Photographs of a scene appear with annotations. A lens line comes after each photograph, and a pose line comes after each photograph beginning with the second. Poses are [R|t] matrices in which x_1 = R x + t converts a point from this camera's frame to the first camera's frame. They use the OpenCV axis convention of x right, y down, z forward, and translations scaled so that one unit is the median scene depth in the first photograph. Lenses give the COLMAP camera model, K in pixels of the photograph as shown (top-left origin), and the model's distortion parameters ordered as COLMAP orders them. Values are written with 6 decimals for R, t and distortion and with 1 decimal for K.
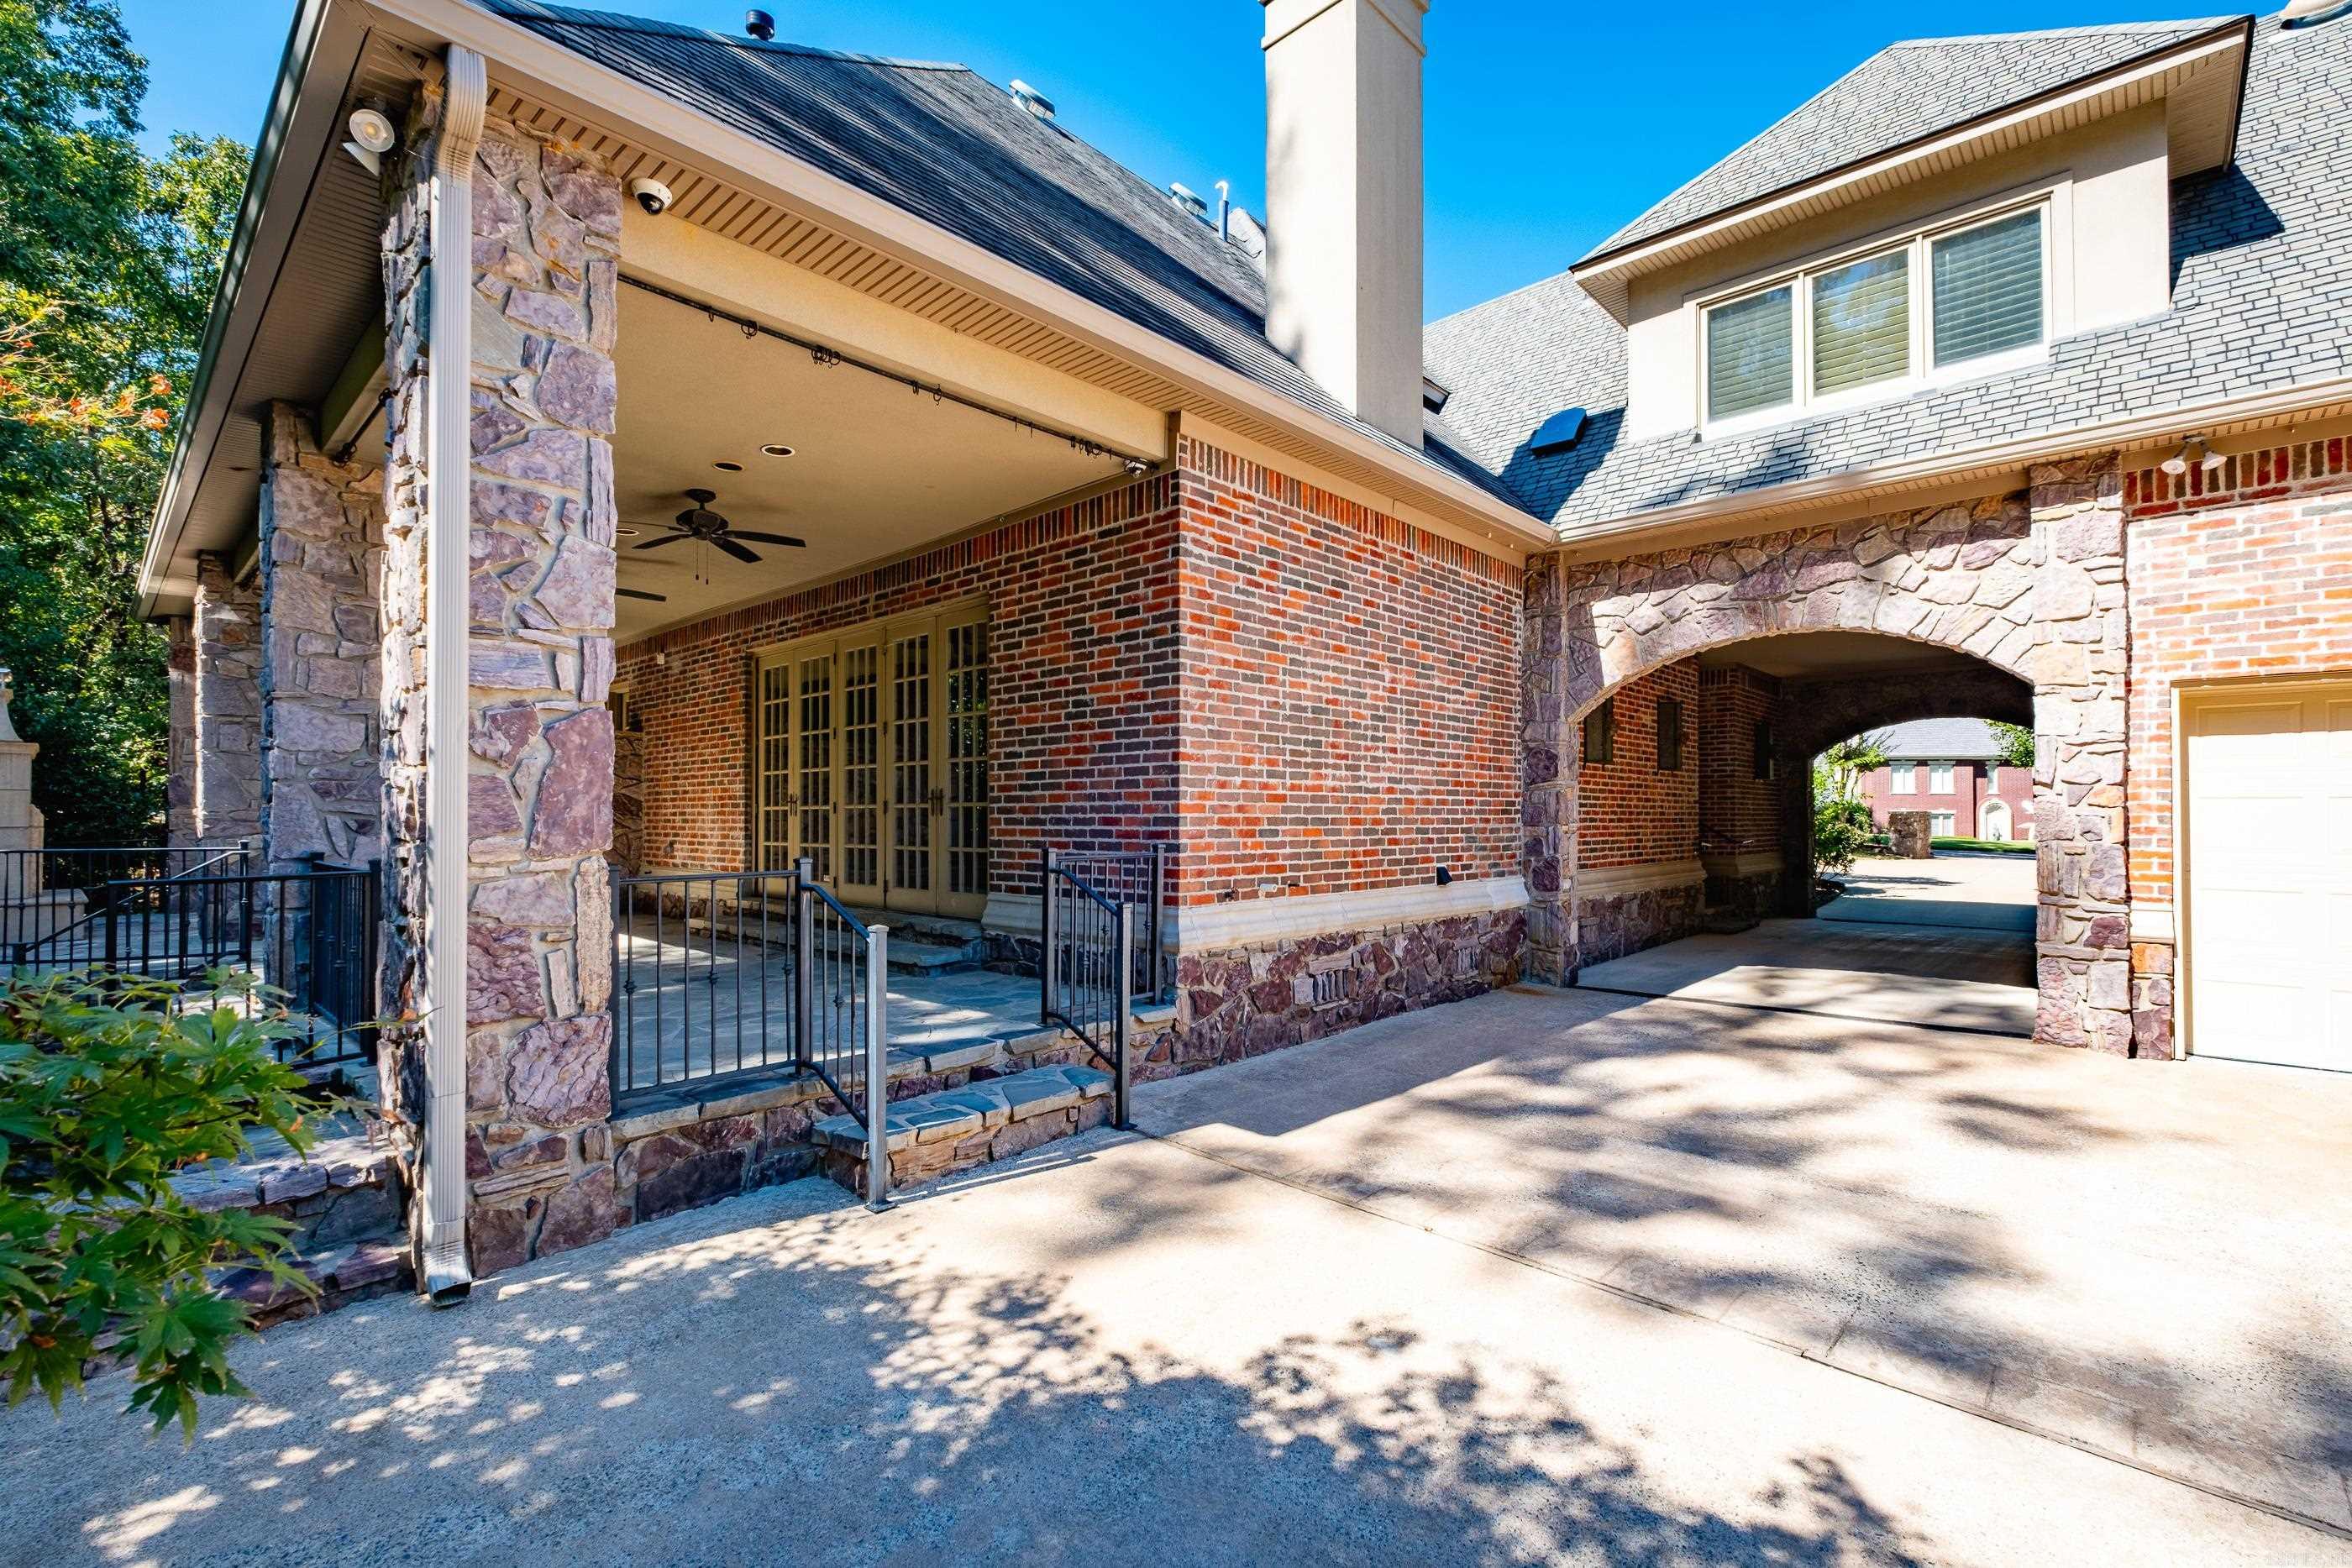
lens RADIAL K [[1023.1, 0, 1139.7], [0, 1023.1, 815.8], [0, 0, 1]] dist [0.000418, -0.002662]
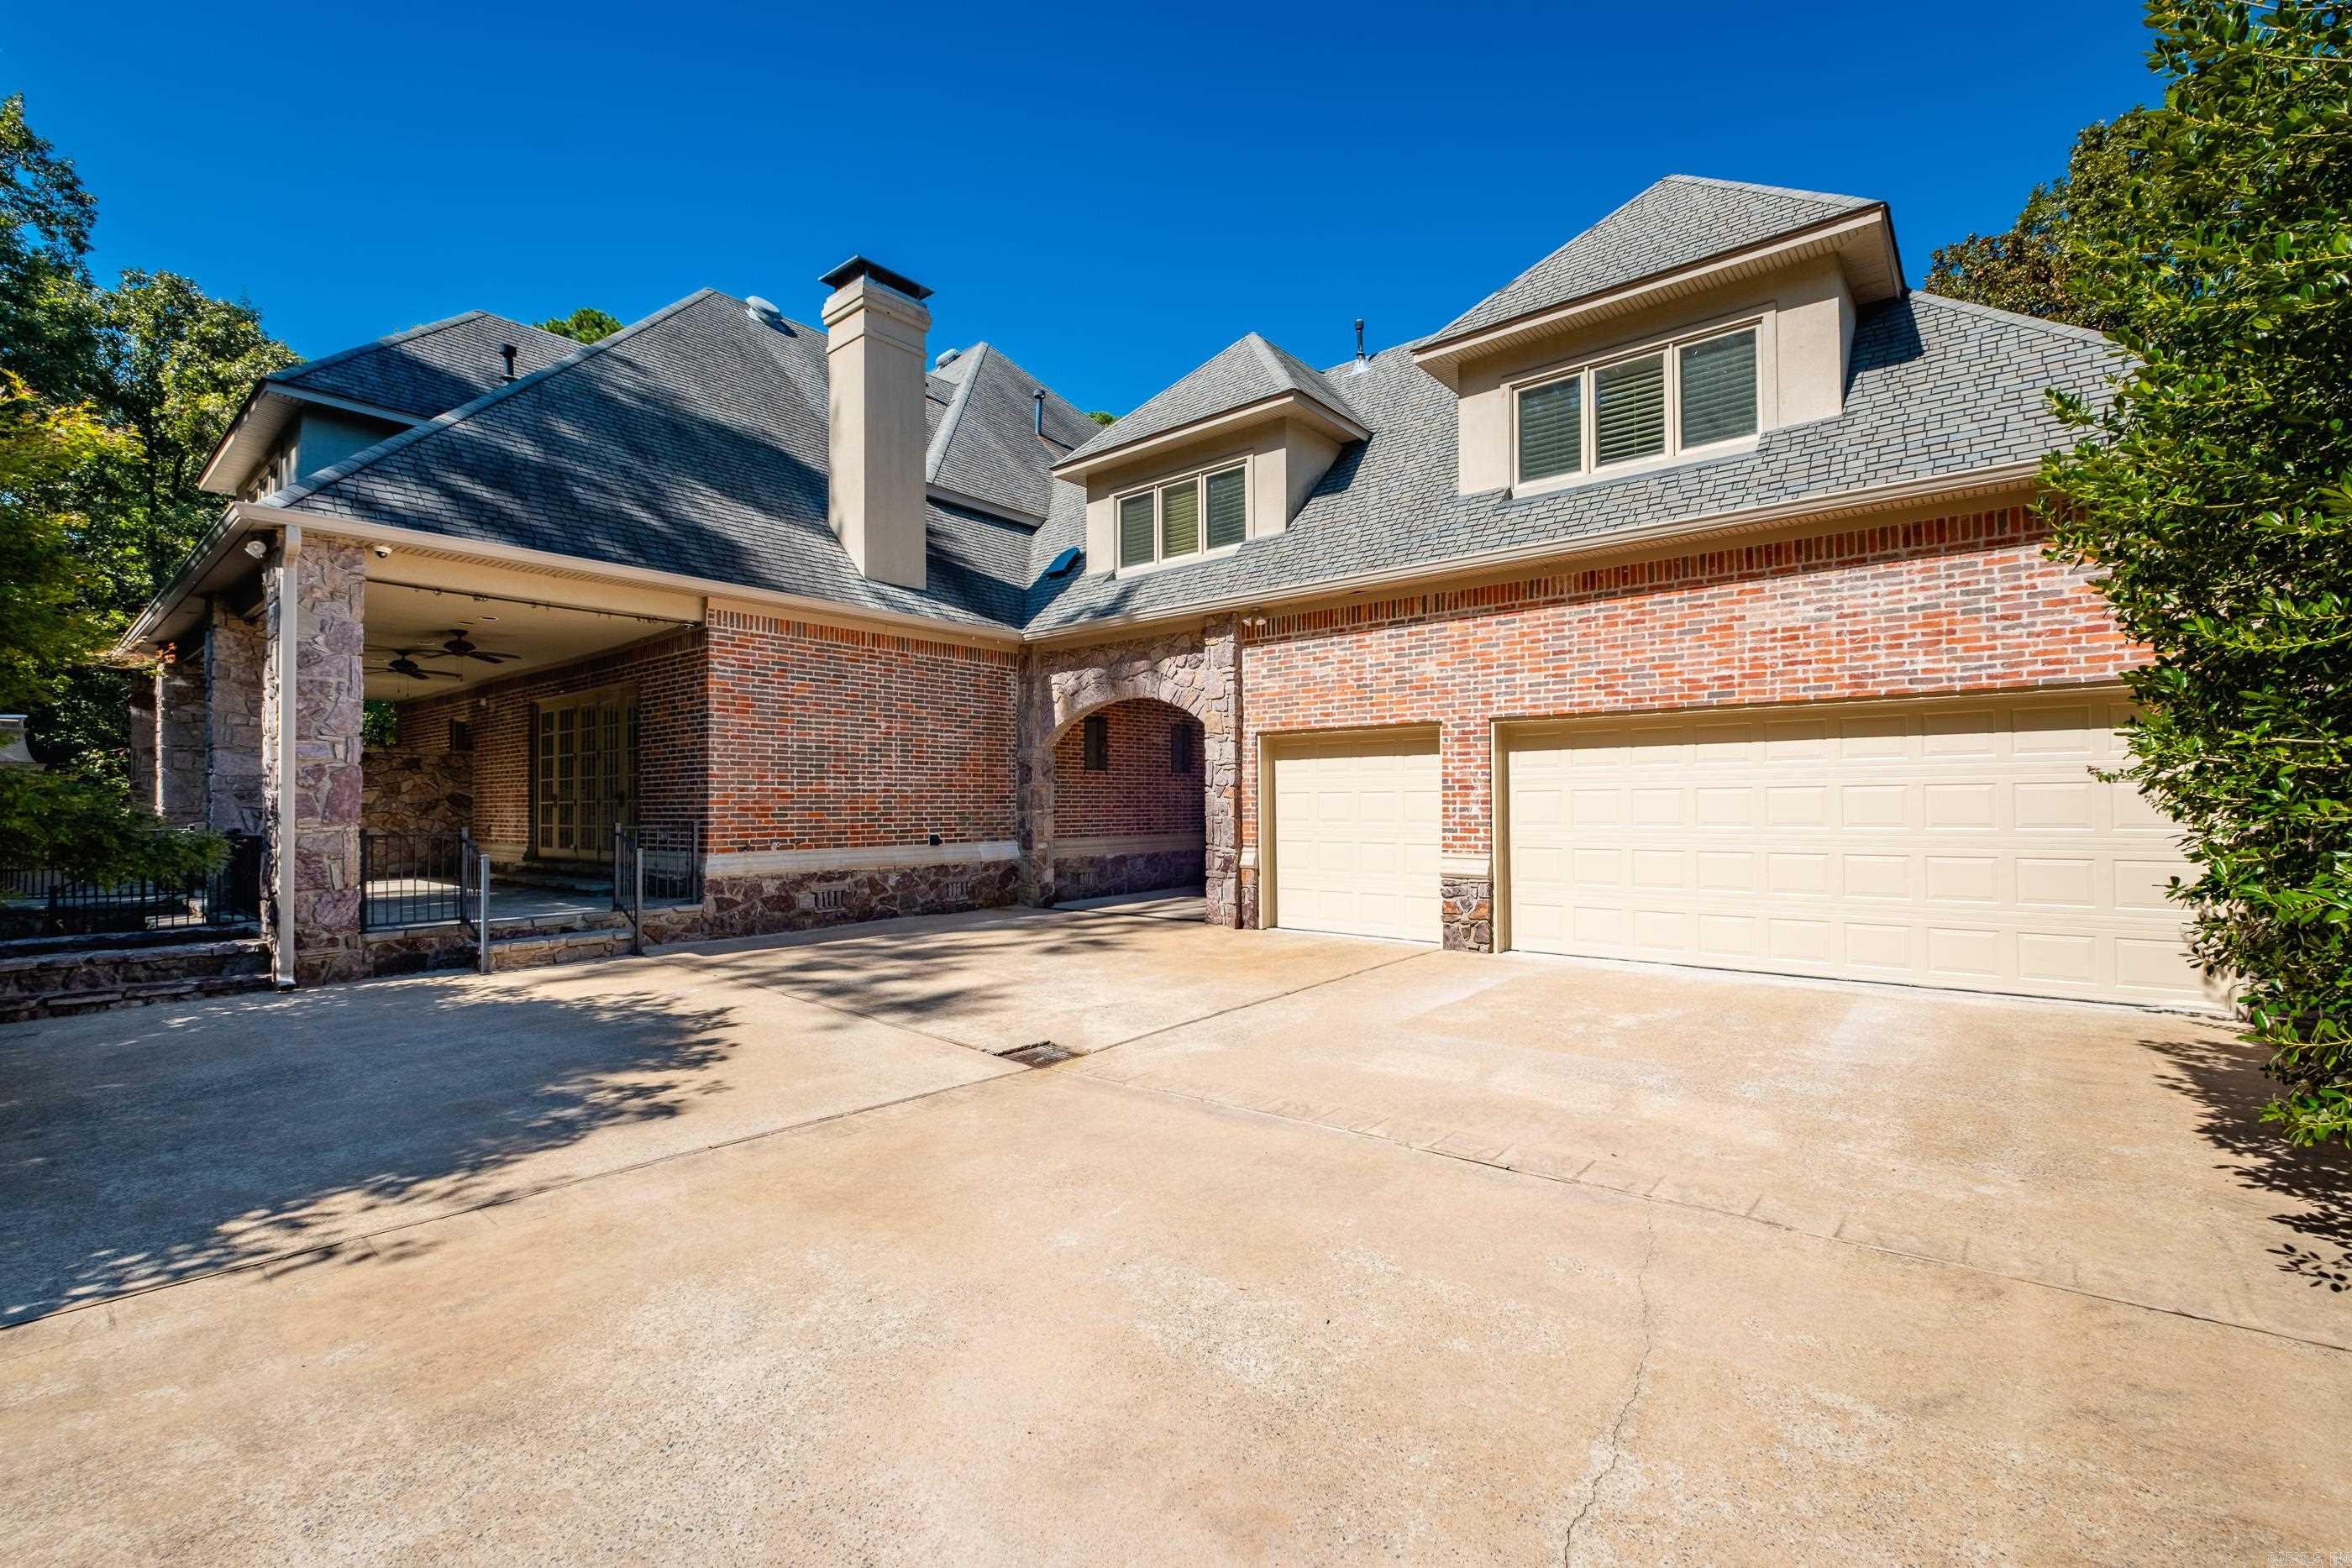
lens RADIAL K [[1023.1, 0, 1183.3], [0, 1023.1, 794.5], [0, 0, 1]] dist [0.000418, -0.002662]
pose [[0.997894, -0.006483, 0.064547, 0.741170], [0.007001, 0.999945, -0.007813, -0.001057], [-0.064493, 0.008249, 0.997884, -0.902124]]
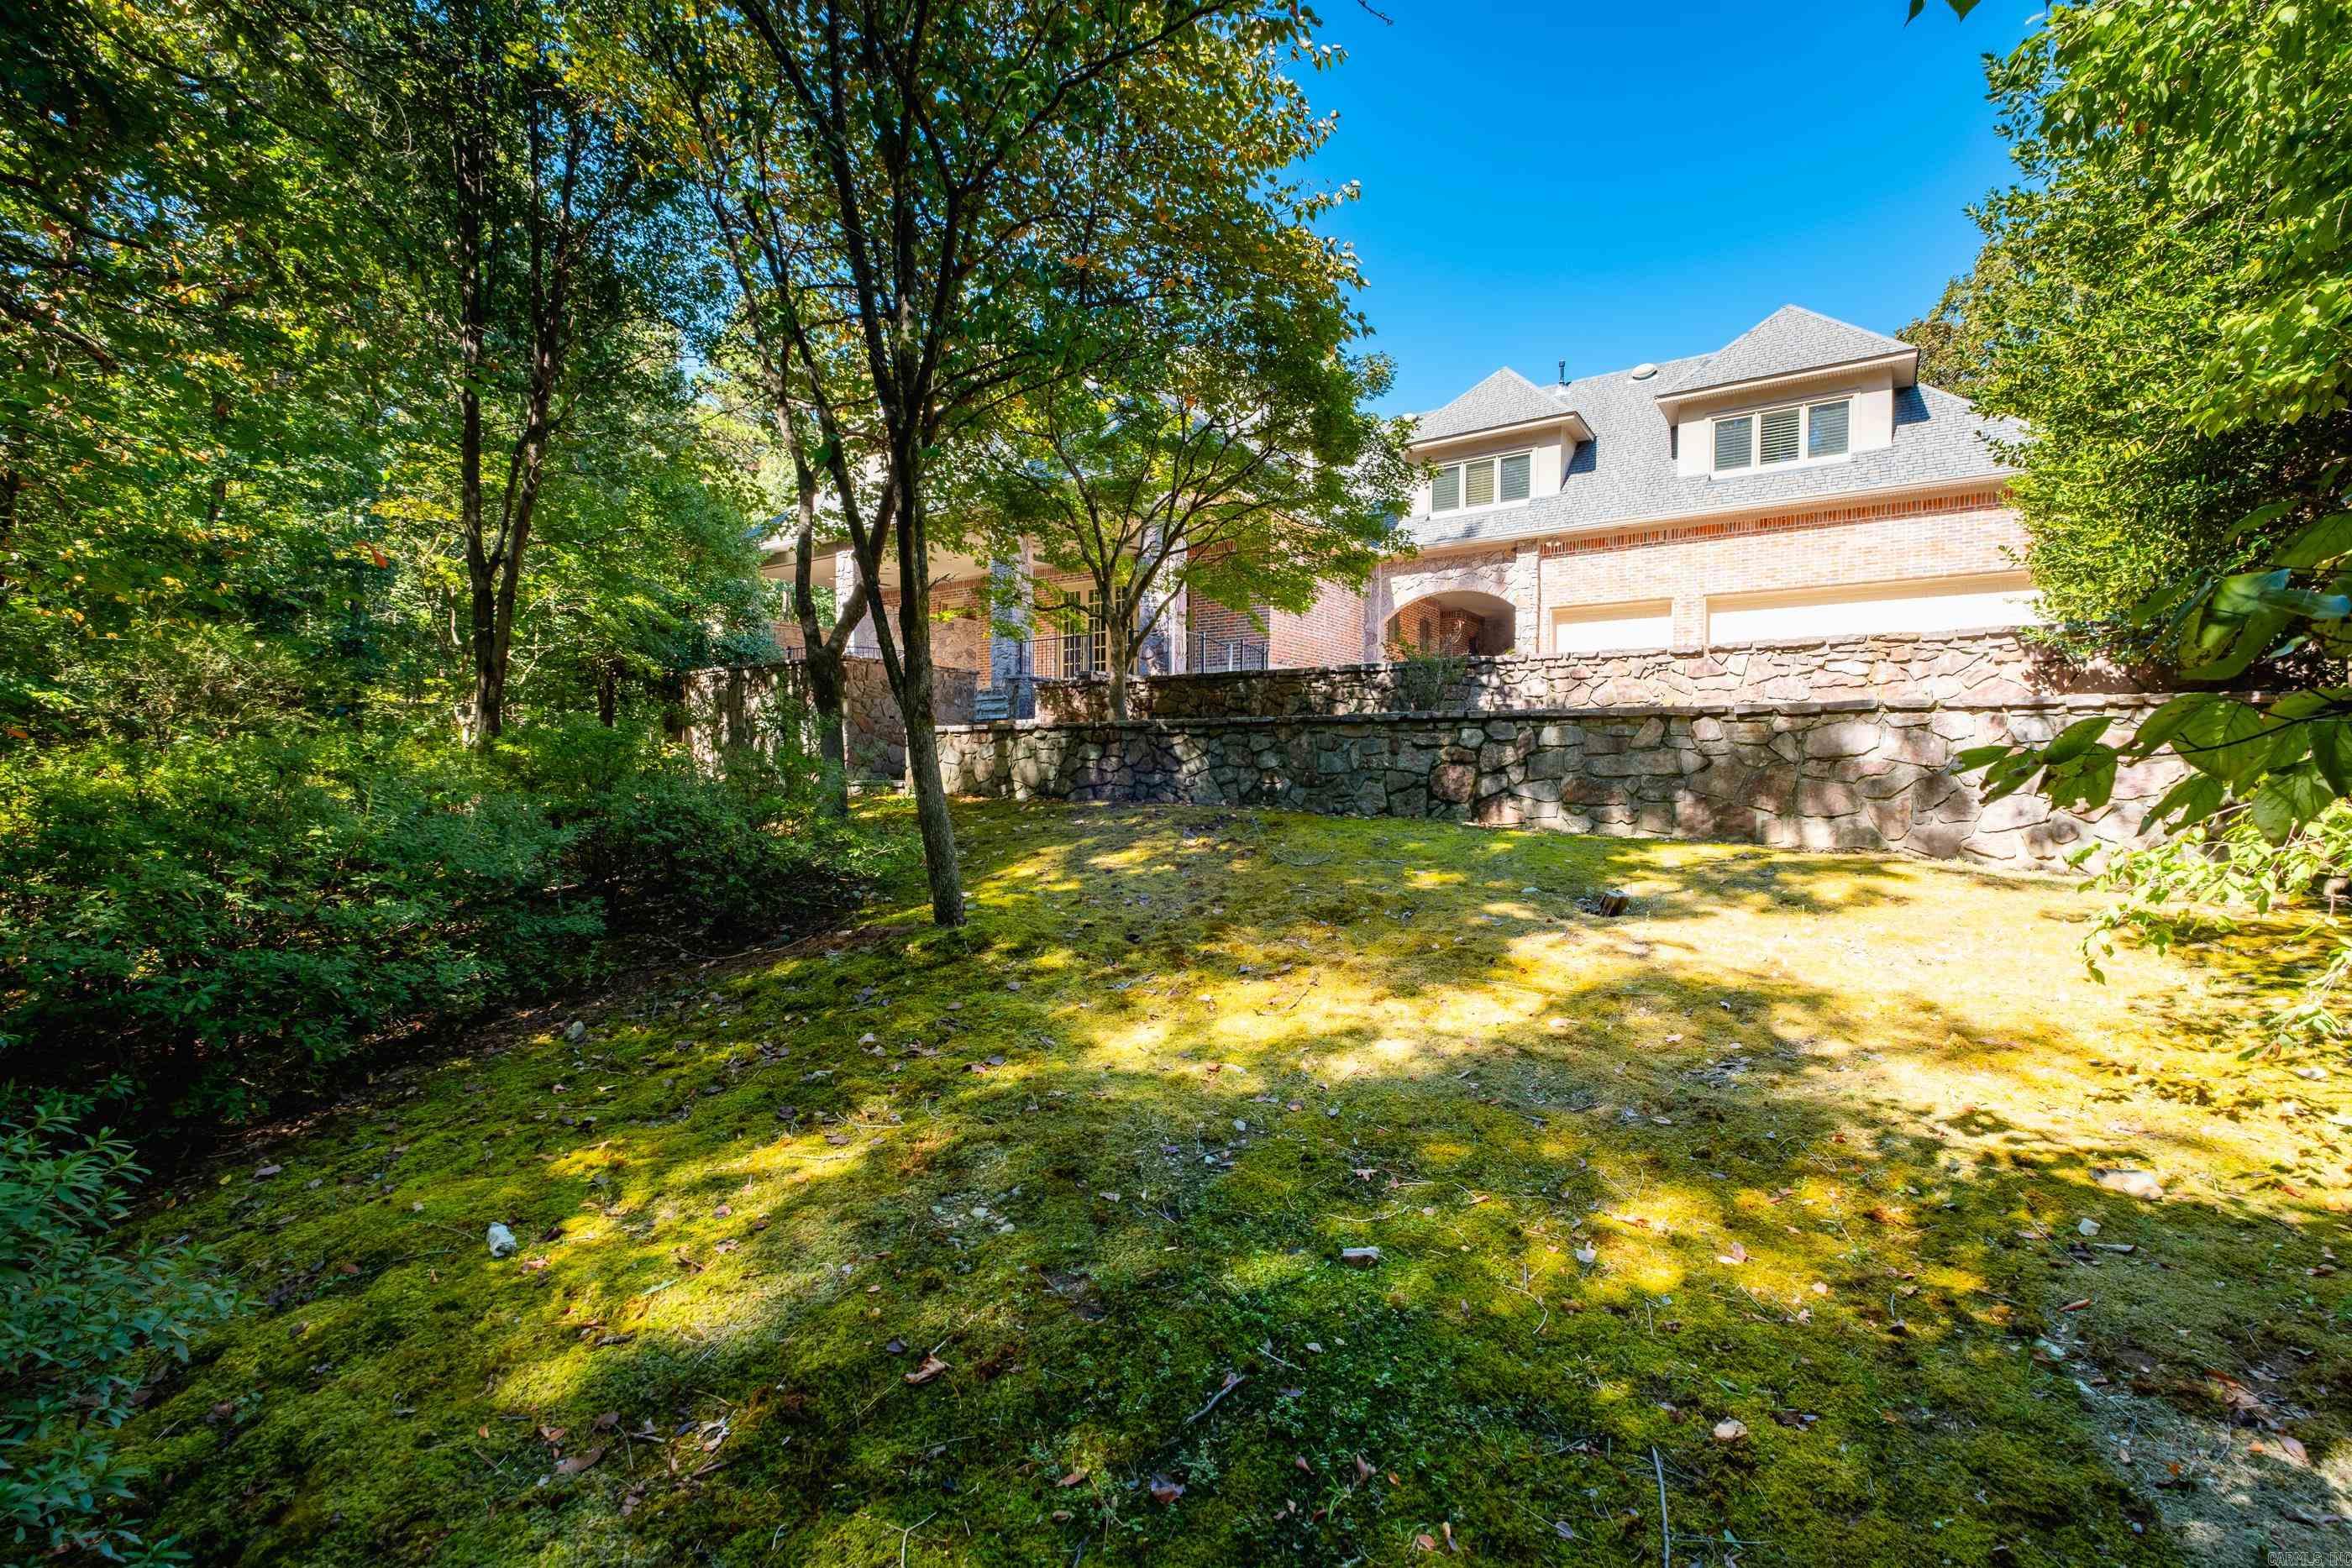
lens RADIAL K [[1023.1, 0, 1176.6], [0, 1023.1, 780.1], [0, 0, 1]] dist [0.000418, -0.002662]
pose [[0.988223, -0.003088, 0.152987, -0.726895], [-0.000099, 0.999783, 0.020819, 0.365874], [-0.153018, -0.020589, 0.988009, -2.153223]]
